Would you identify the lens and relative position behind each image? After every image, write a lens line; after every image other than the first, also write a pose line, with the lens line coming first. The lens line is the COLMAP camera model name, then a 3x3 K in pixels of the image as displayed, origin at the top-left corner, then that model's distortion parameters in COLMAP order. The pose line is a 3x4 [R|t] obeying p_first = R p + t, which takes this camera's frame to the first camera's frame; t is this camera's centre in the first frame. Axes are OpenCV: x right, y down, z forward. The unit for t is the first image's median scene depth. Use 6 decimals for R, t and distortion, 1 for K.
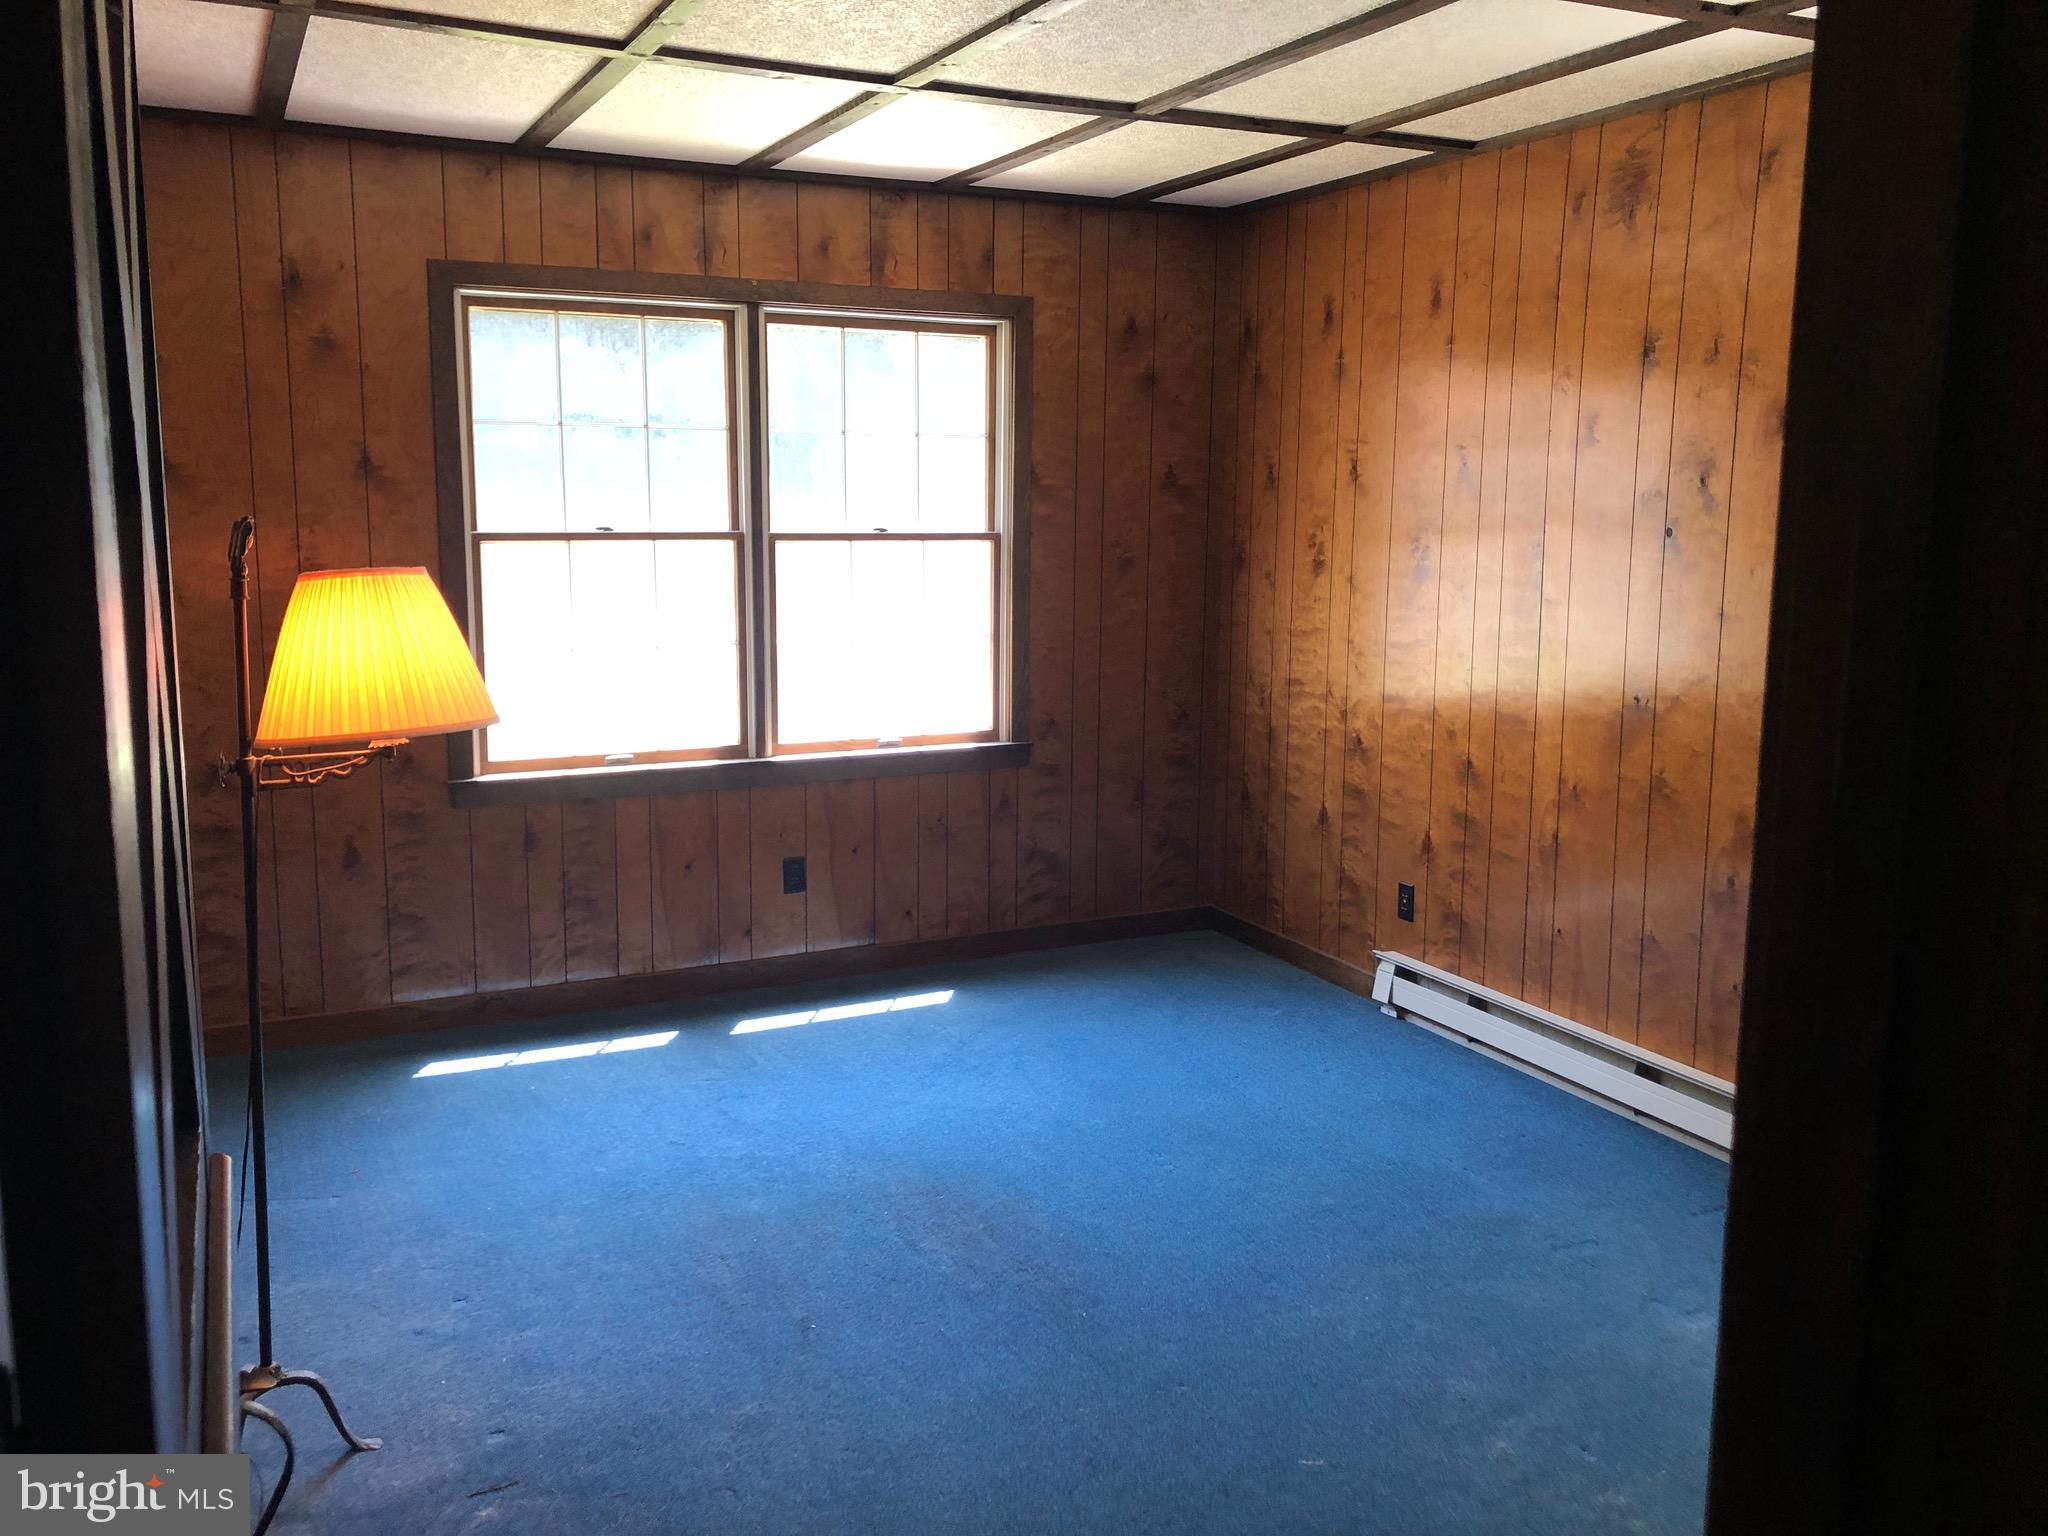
lens RADIAL K [[1675.8, 0, 1024.0], [0, 1675.8, 768.0], [0, 0, 1]] dist [0.110707, -0.133177]
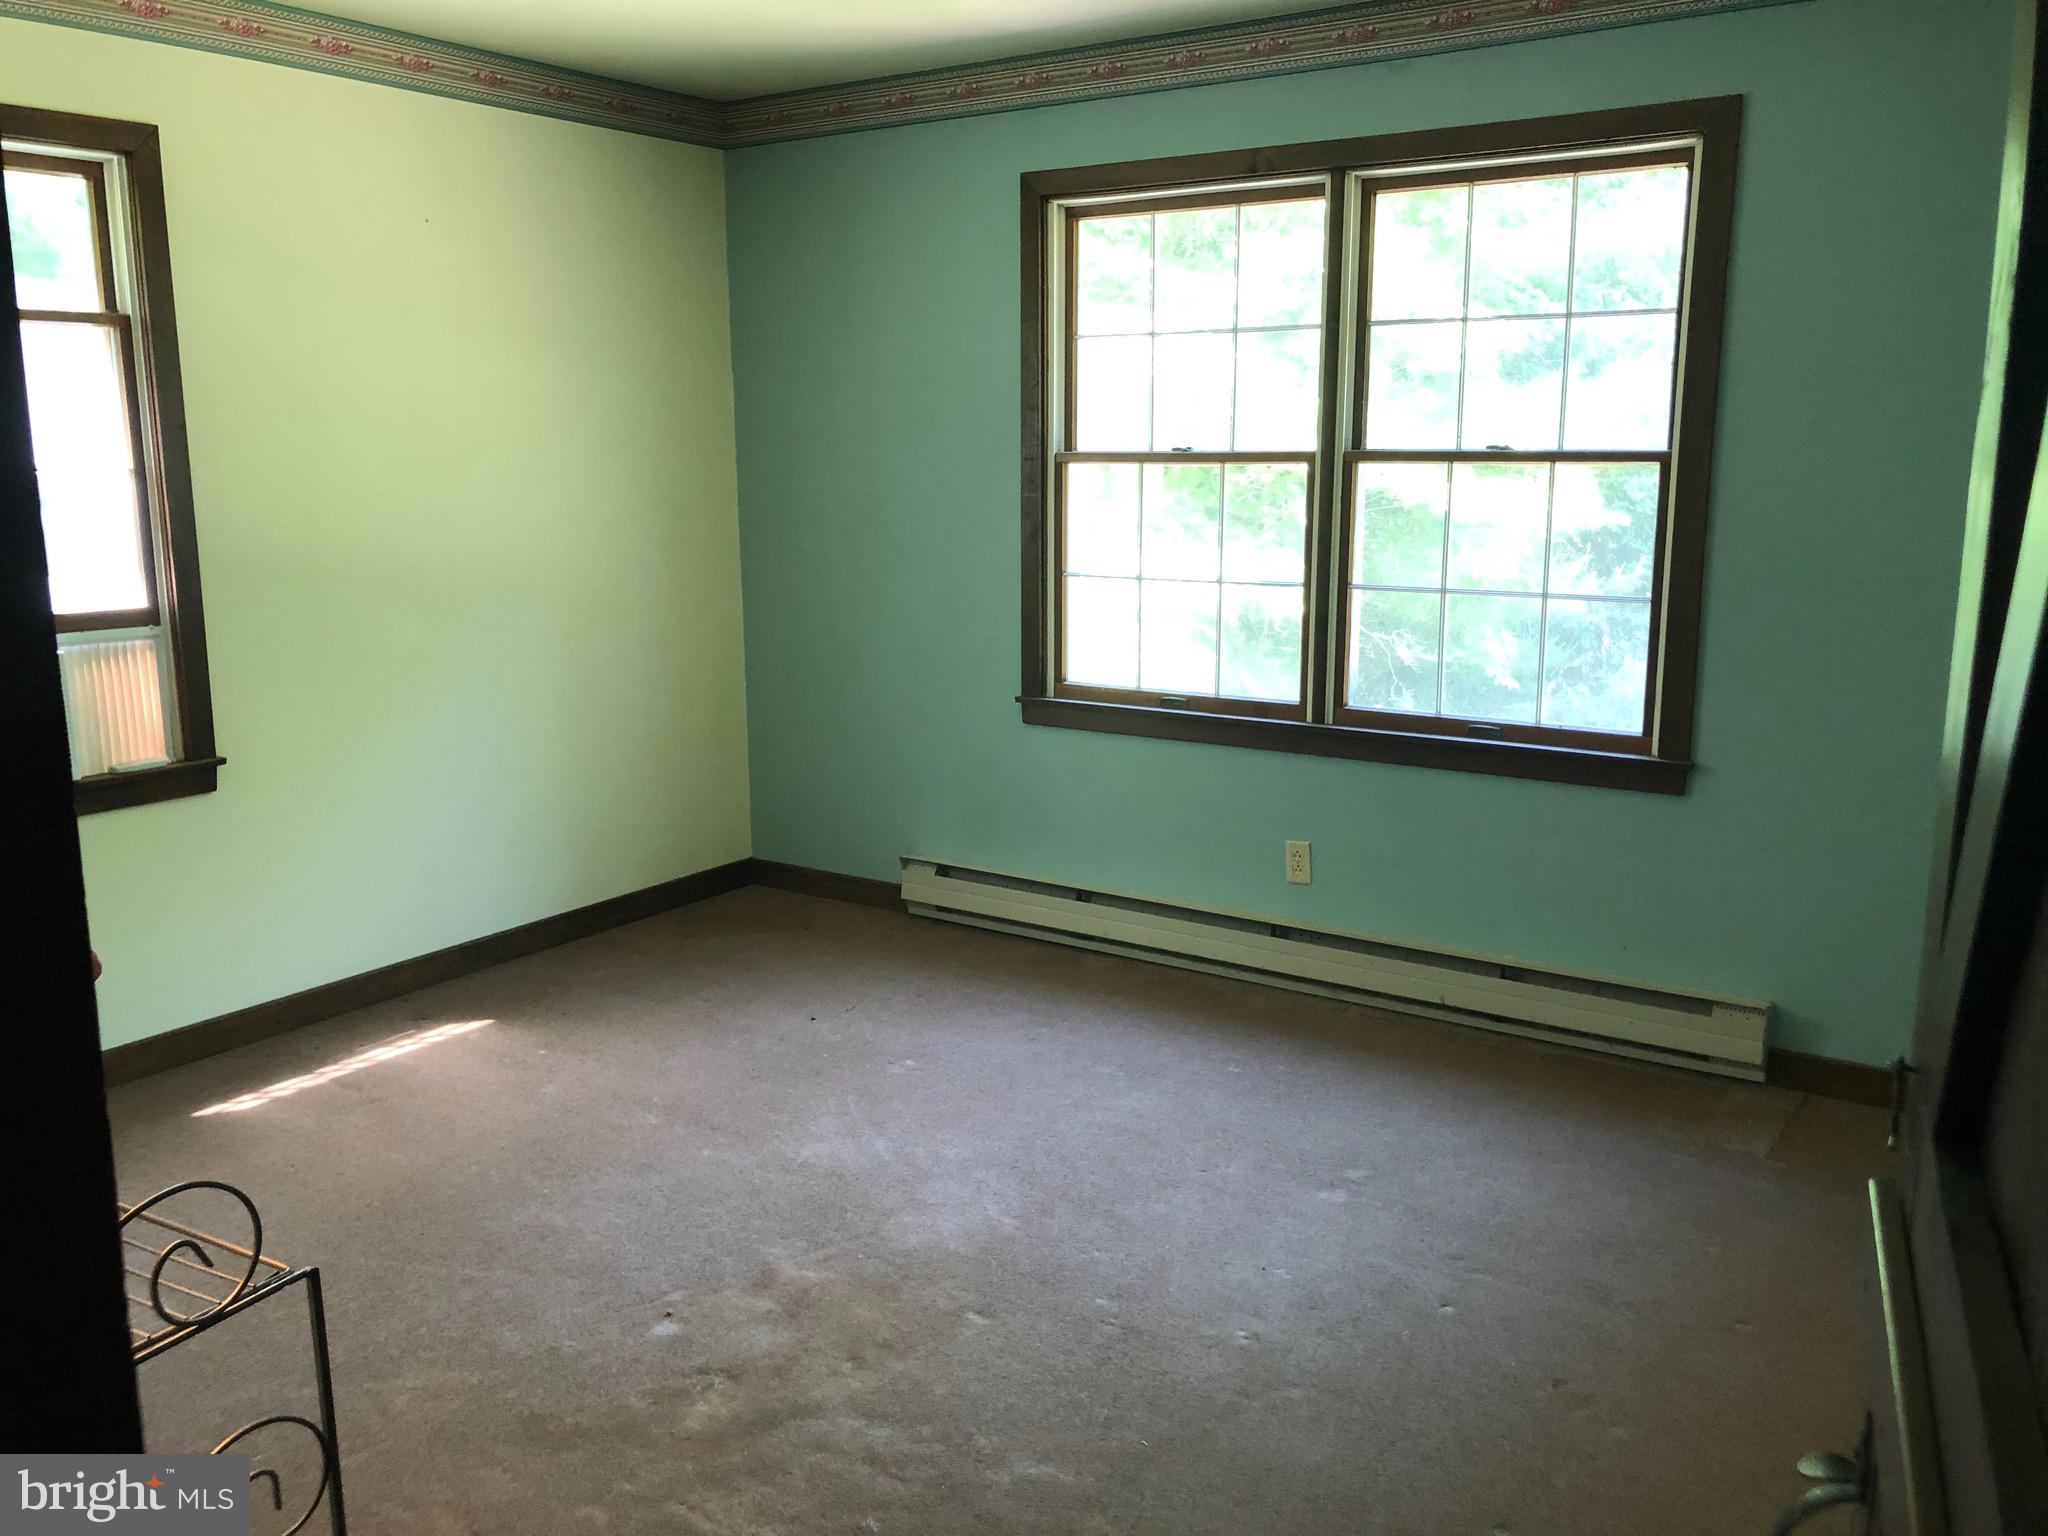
lens RADIAL K [[1675.8, 0, 1024.0], [0, 1675.8, 768.0], [0, 0, 1]] dist [0.110707, -0.133177]
pose [[0.500291, 0.160599, -0.850833, 0.516409], [-0.141788, 0.984579, 0.102473, -0.052746], [0.854169, 0.069371, 0.515347, 0.473727]]
